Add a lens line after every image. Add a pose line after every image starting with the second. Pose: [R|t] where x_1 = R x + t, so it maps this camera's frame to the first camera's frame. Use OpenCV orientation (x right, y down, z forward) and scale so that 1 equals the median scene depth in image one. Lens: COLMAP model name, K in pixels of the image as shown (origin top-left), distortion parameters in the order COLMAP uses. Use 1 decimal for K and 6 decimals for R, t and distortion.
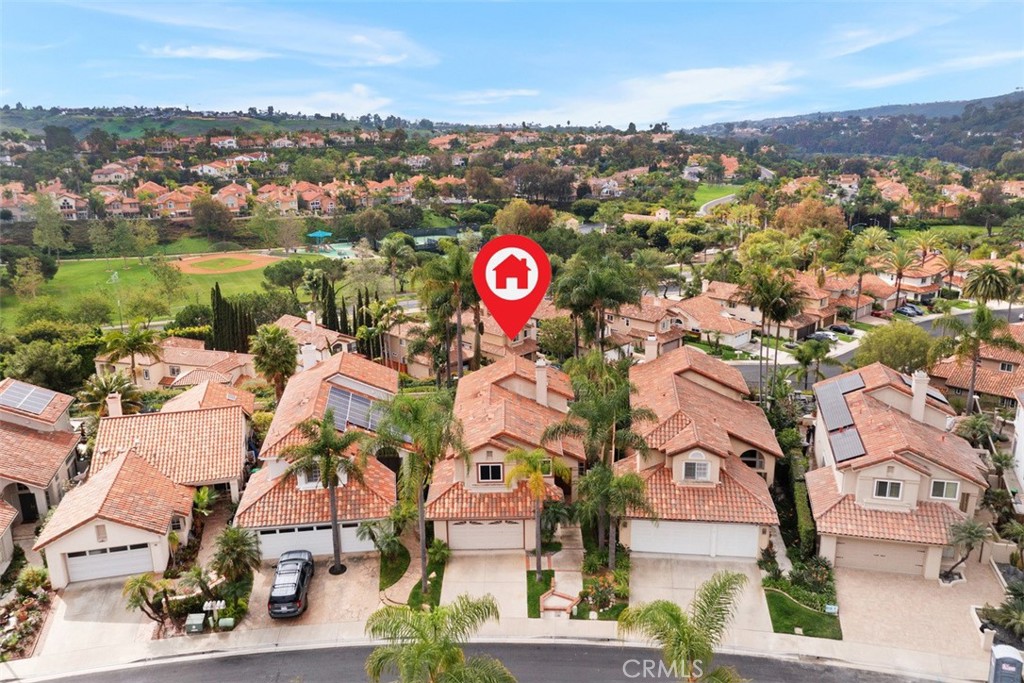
lens RADIAL K [[803.6, 0, 509.0], [0, 803.6, 336.8], [0, 0, 1]] dist [-0.014844, 0.003577]
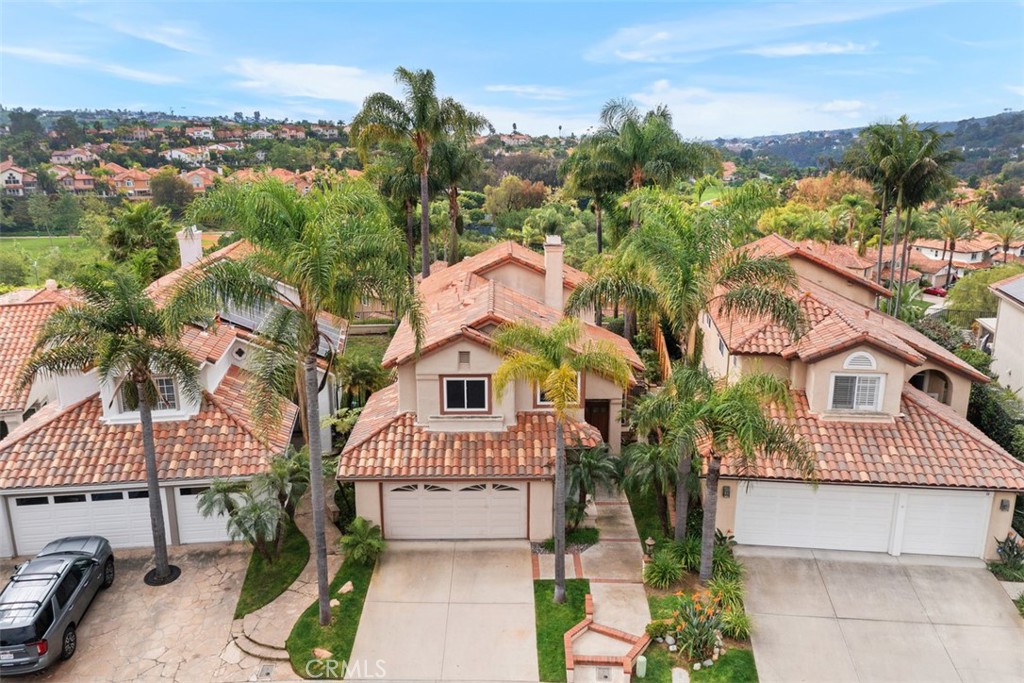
lens RADIAL K [[803.6, 0, 509.0], [0, 803.6, 336.8], [0, 0, 1]] dist [-0.014844, 0.003577]
pose [[0.999793, 0.012865, 0.015742, -0.003377], [-0.012535, 0.999703, -0.020888, 0.141490], [-0.016006, 0.020687, 0.999658, 0.467655]]
